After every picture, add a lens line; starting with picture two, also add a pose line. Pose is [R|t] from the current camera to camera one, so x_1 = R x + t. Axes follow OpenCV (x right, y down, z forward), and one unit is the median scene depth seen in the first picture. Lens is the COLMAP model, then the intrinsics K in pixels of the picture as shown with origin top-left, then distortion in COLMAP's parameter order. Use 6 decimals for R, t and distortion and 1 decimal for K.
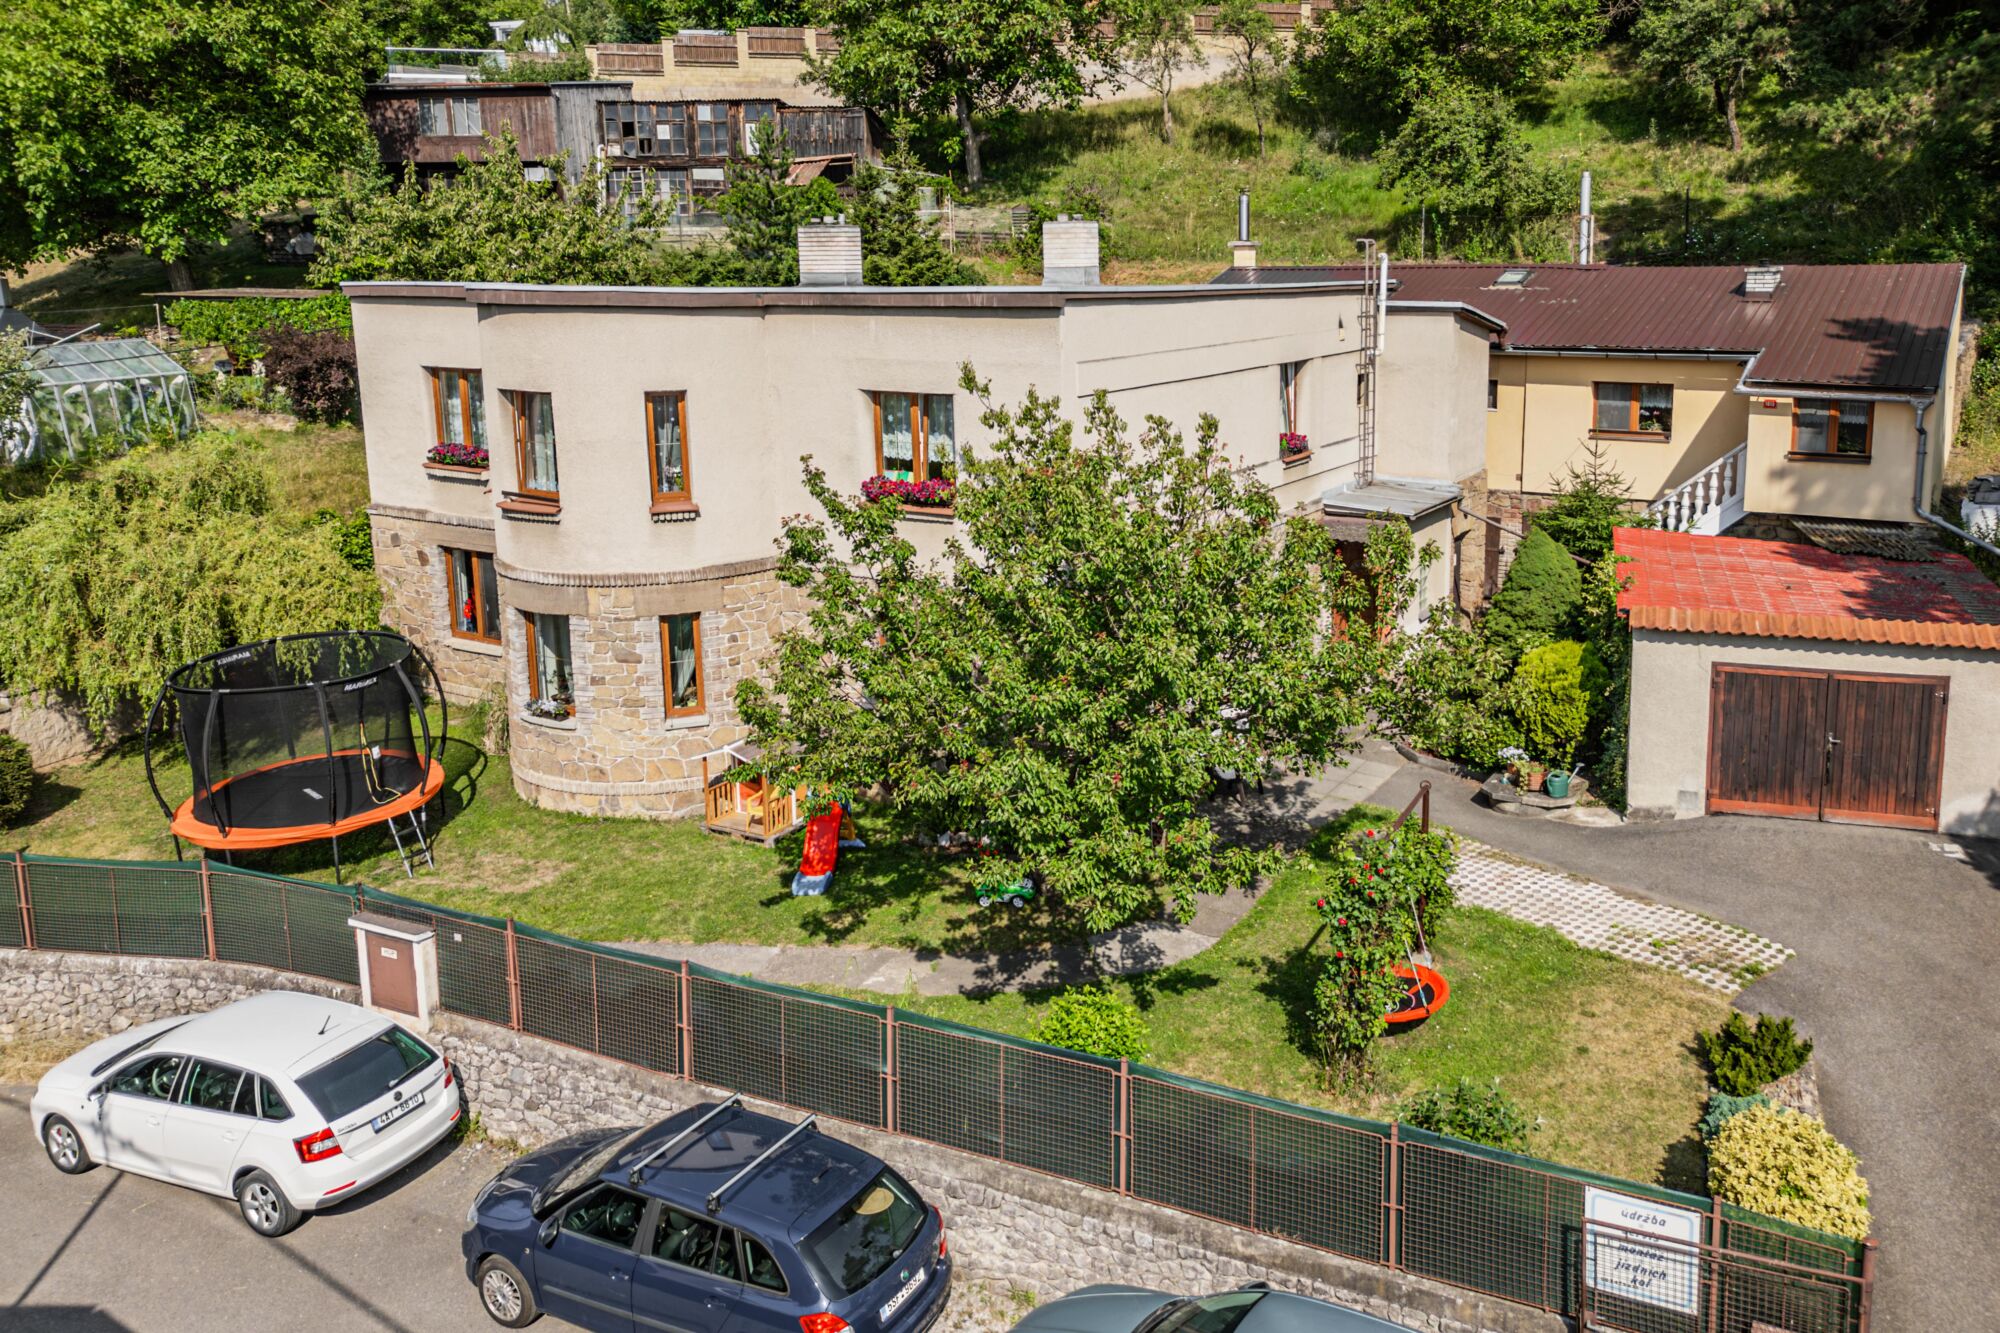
lens RADIAL K [[1718.0, 0, 997.8], [0, 1718.0, 589.7], [0, 0, 1]] dist [0.082139, -0.007876]
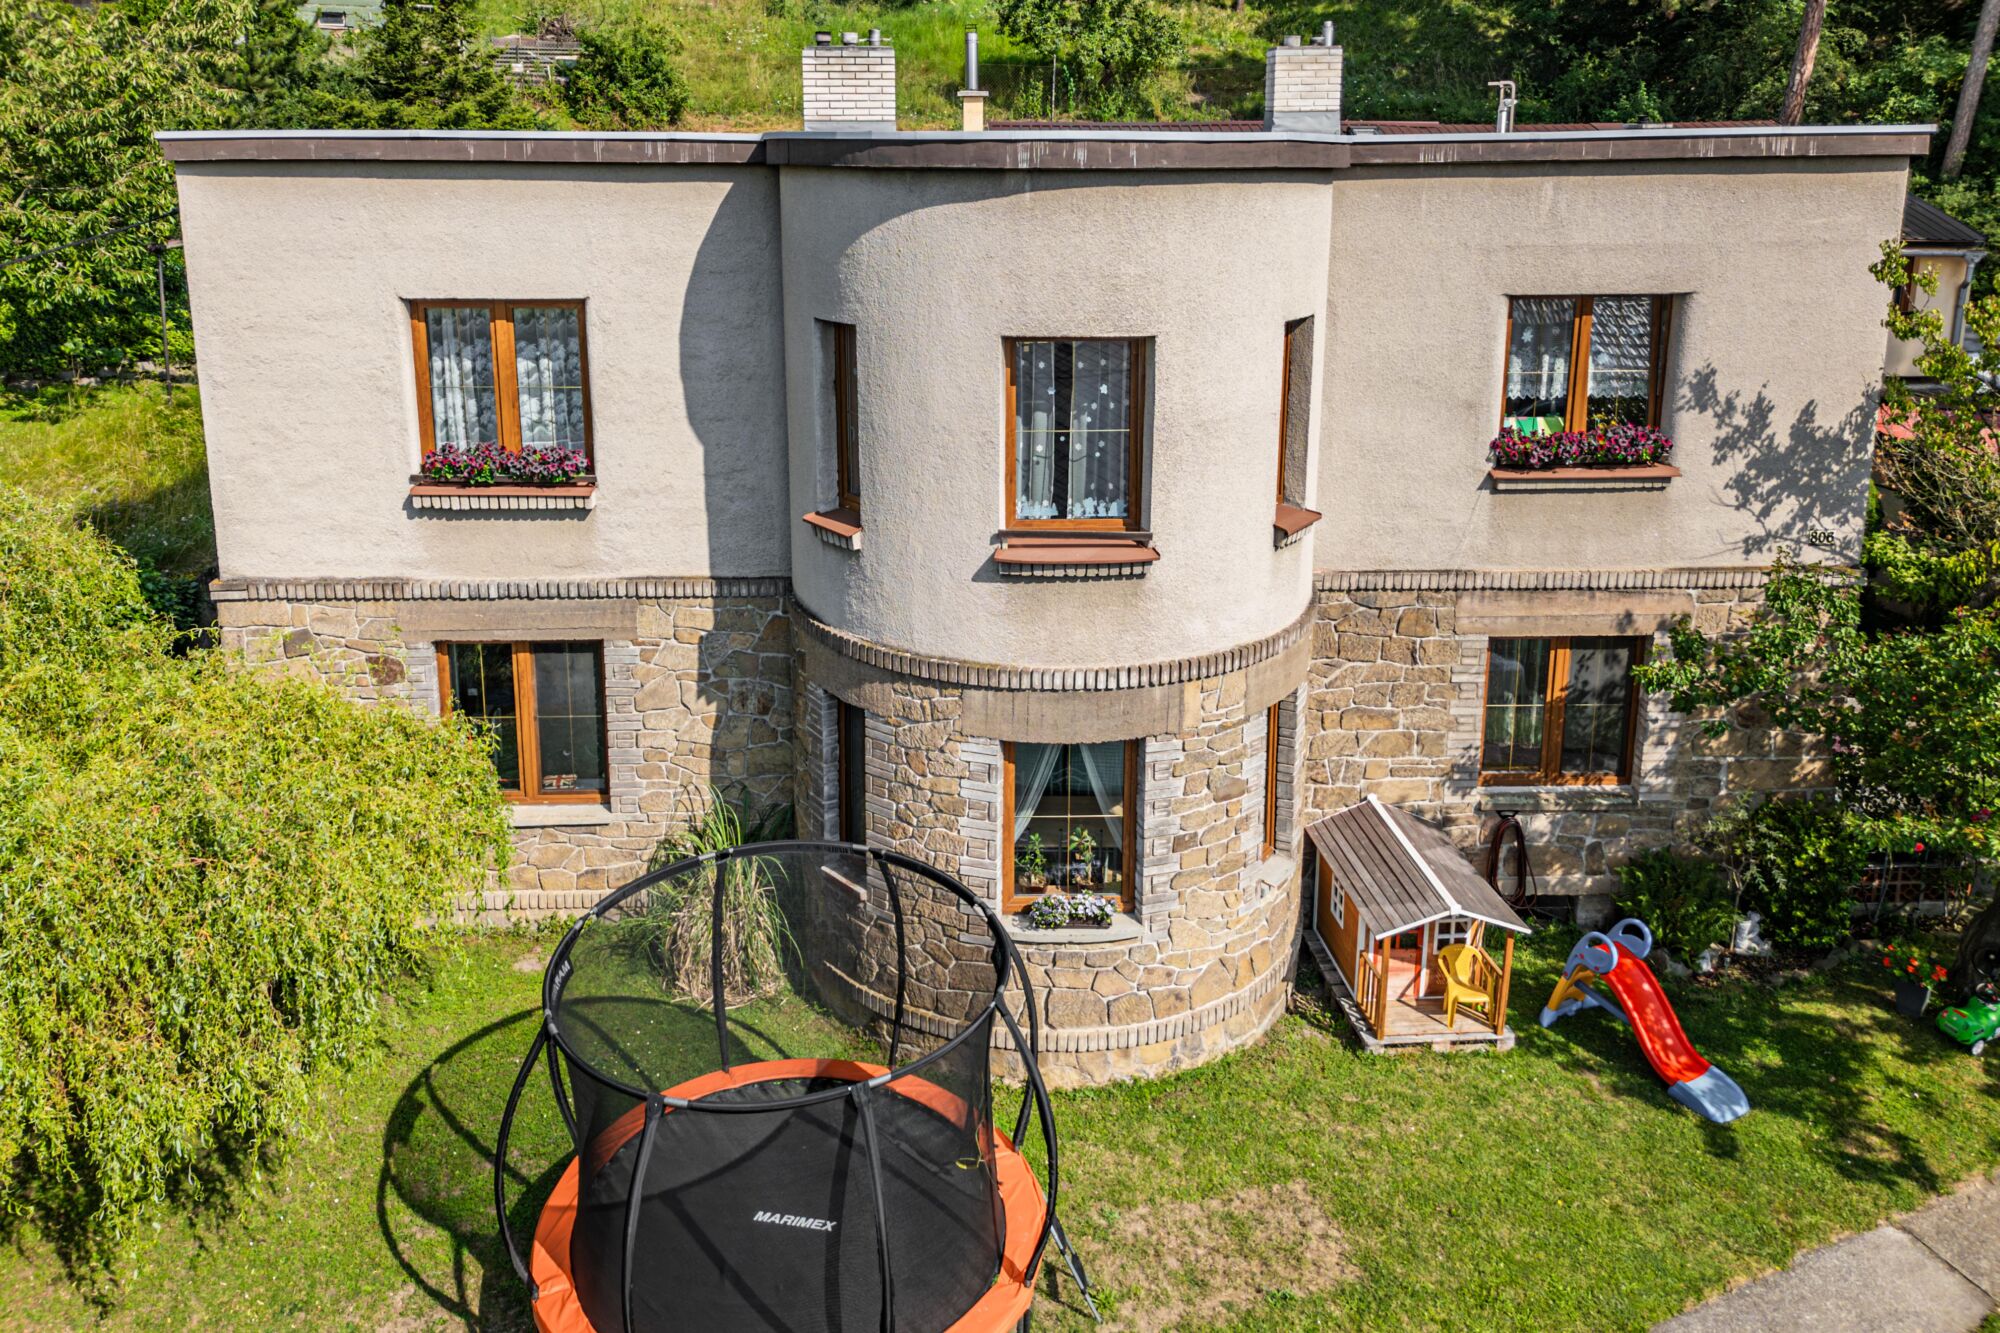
lens RADIAL K [[1718.0, 0, 997.8], [0, 1718.0, 589.7], [0, 0, 1]] dist [0.082139, -0.007876]
pose [[0.801136, -0.146858, 0.580184, -0.585093], [0.108842, 0.989011, 0.100048, -0.089563], [-0.588502, -0.017003, 0.808317, 0.577832]]
